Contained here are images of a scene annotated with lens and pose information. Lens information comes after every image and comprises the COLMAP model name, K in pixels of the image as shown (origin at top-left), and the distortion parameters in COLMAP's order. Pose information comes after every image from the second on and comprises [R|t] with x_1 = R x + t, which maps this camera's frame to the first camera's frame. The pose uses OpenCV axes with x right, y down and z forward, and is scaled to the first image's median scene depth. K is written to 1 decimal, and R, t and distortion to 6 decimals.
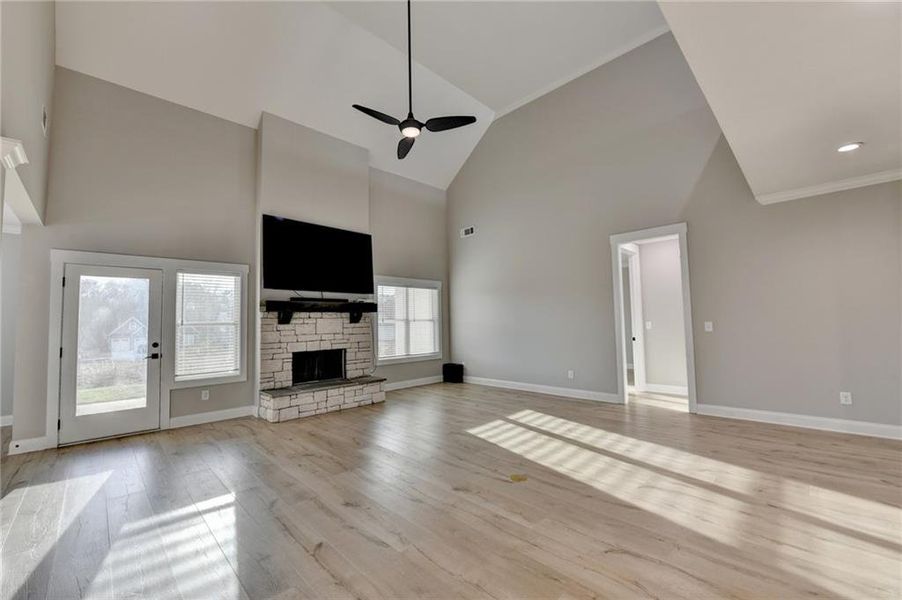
lens RADIAL K [[361.4, 0, 445.5], [0, 361.4, 301.6], [0, 0, 1]] dist [-0.016215, 0.001703]
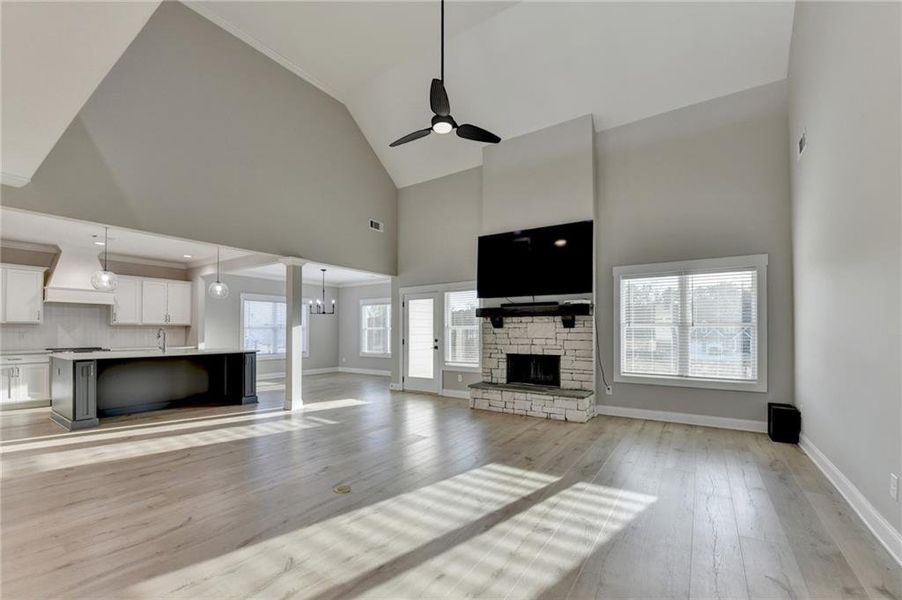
lens RADIAL K [[377.2, 0, 447.7], [0, 377.2, 330.0], [0, 0, 1]] dist [-0.017507, -0.000399]
pose [[0.197451, 0.014108, -0.980211, 0.693526], [0.051898, 0.998344, 0.024823, 0.031259], [0.978938, -0.055772, 0.196392, 0.616827]]
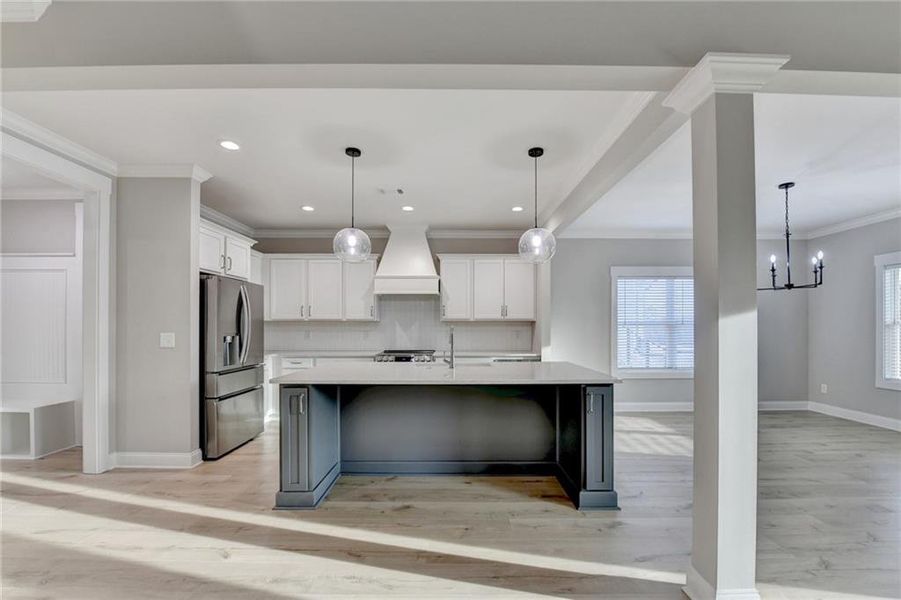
lens RADIAL K [[376.8, 0, 457.1], [0, 376.8, 327.3], [0, 0, 1]] dist [-0.017507, -0.000399]
pose [[-0.695881, 0.018318, -0.717923, -0.131587], [0.055035, 0.998095, -0.027878, 0.030185], [0.716045, -0.058910, -0.695564, 0.443873]]
